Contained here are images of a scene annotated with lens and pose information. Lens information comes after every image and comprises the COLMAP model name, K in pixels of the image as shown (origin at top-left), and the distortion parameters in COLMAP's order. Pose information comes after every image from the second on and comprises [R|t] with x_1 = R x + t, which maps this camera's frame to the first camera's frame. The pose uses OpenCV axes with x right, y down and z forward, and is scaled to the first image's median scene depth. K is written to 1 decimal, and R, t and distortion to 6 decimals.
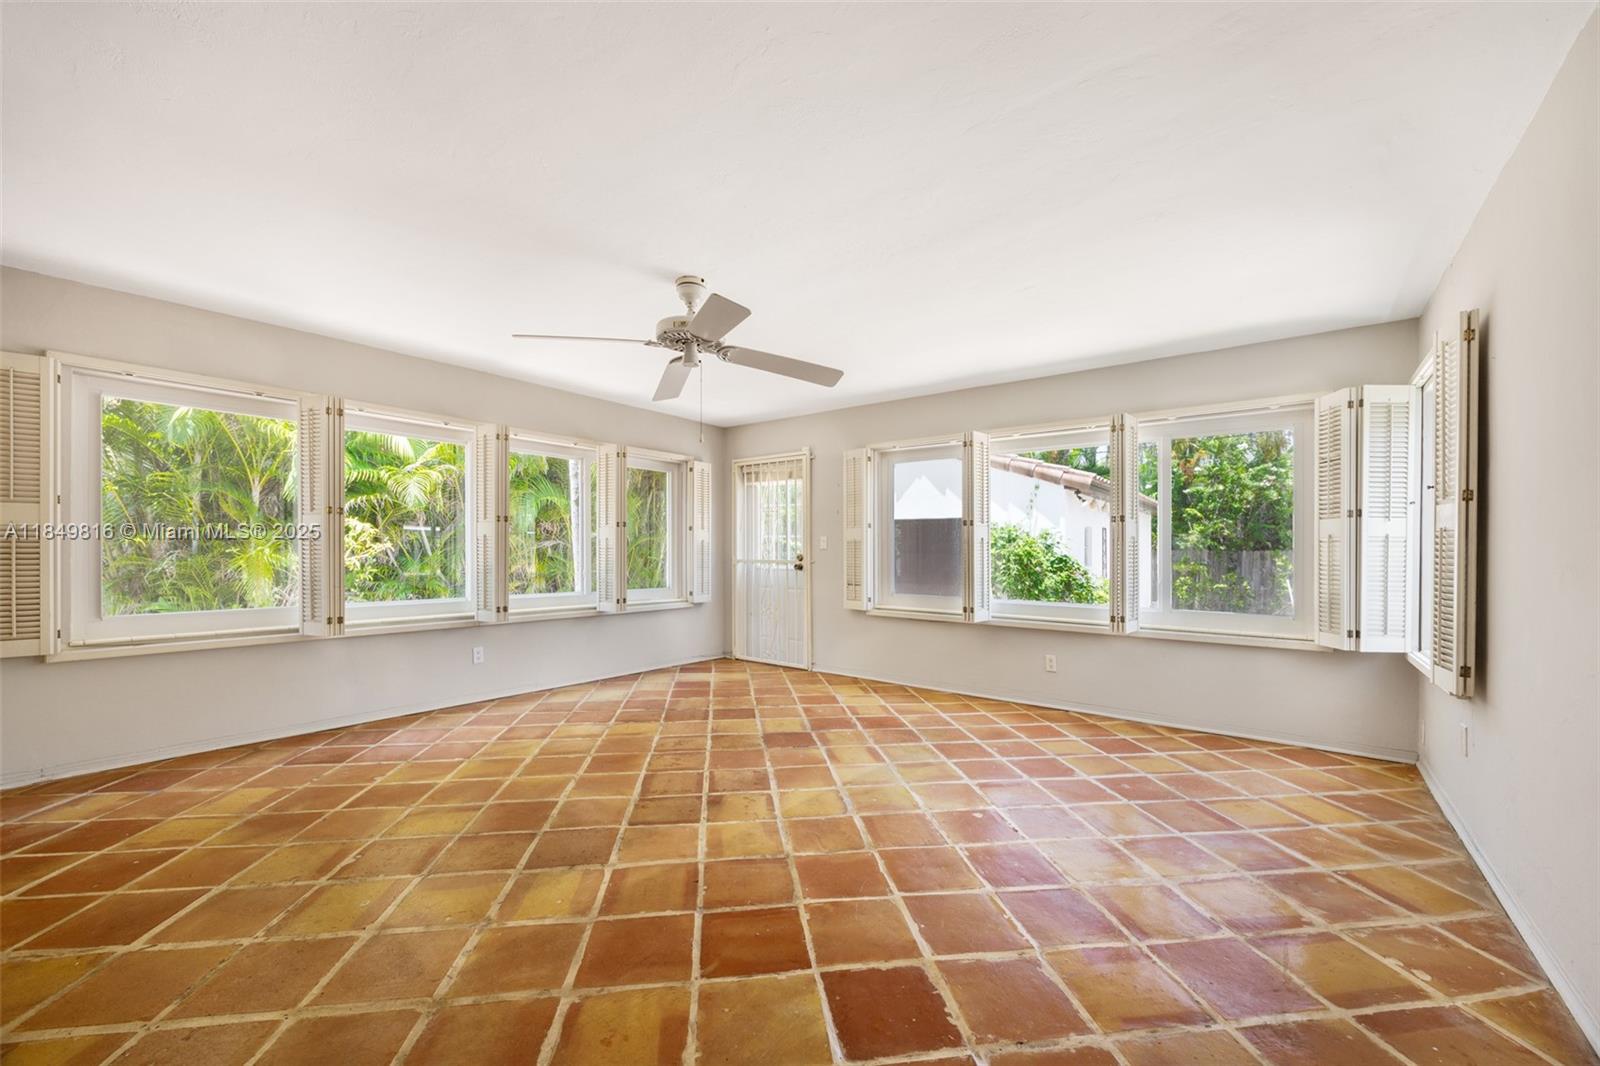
lens RADIAL K [[630.7, 0, 798.4], [0, 630.7, 549.6], [0, 0, 1]] dist [-0.000289, 0.000146]
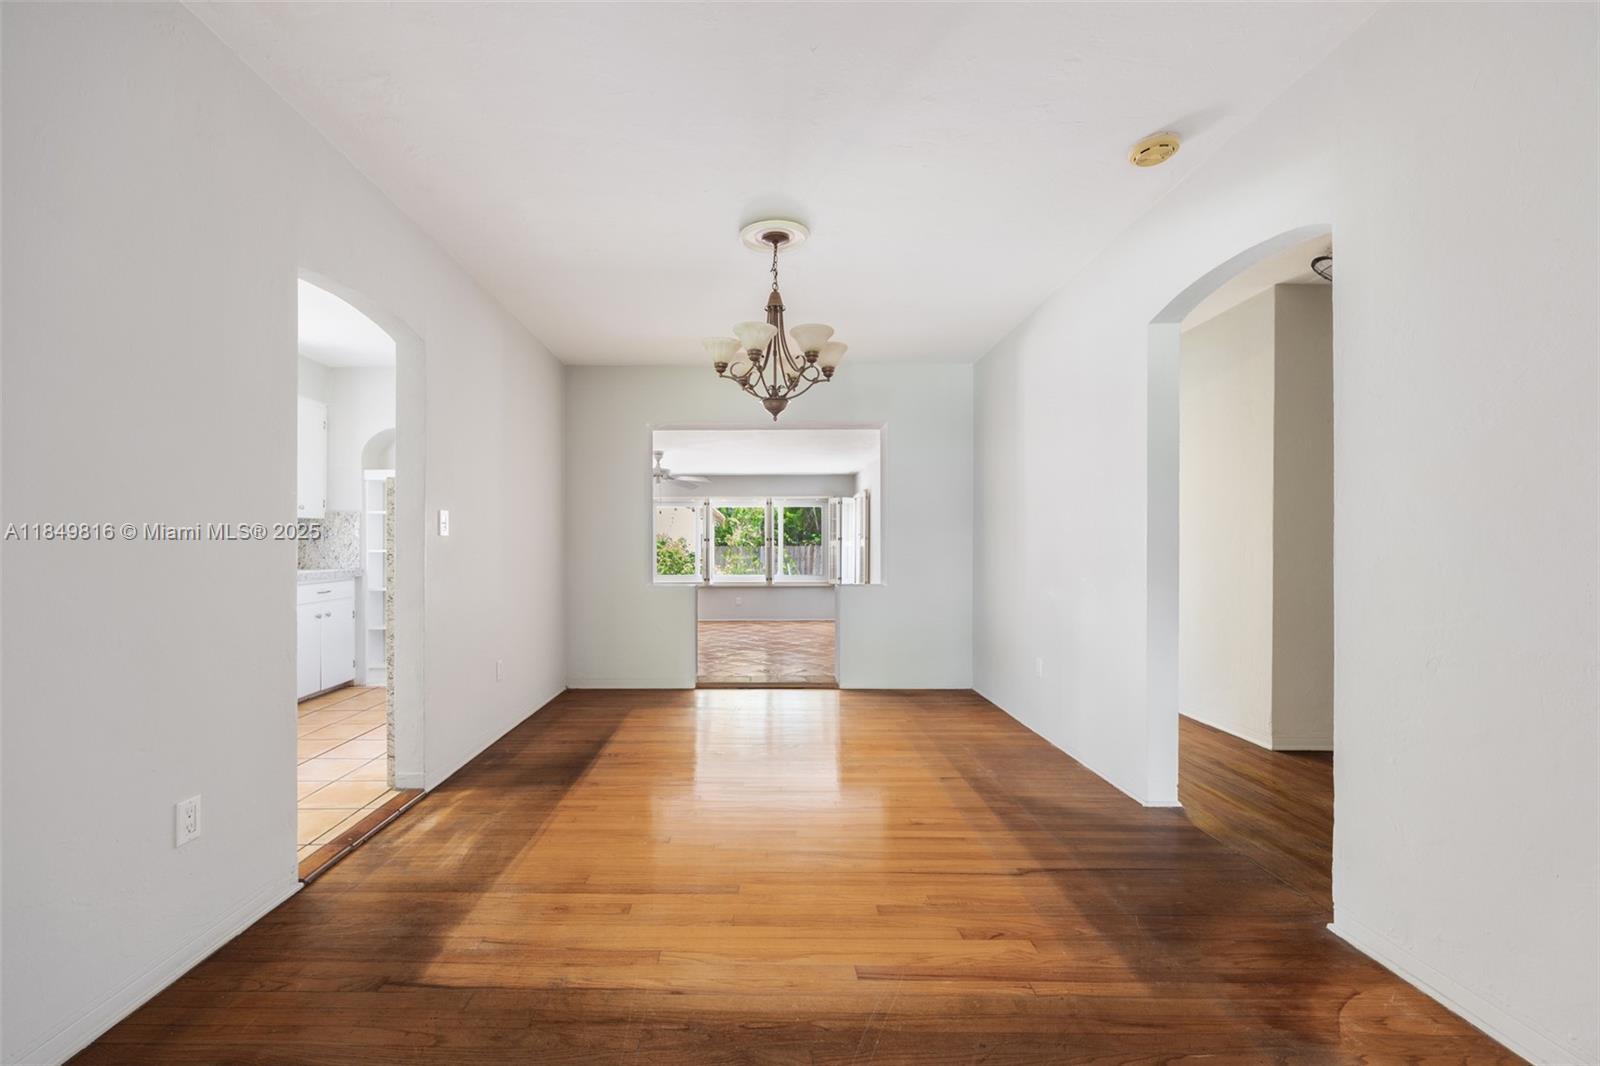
lens RADIAL K [[645.0, 0, 755.0], [0, 645.0, 543.3], [0, 0, 1]] dist [-0.000024, 0.000069]
pose [[0.798623, -0.005707, 0.601805, -1.319708], [0.006370, 0.999979, 0.001030, -0.042891], [-0.601798, 0.003011, 0.798642, -1.237204]]
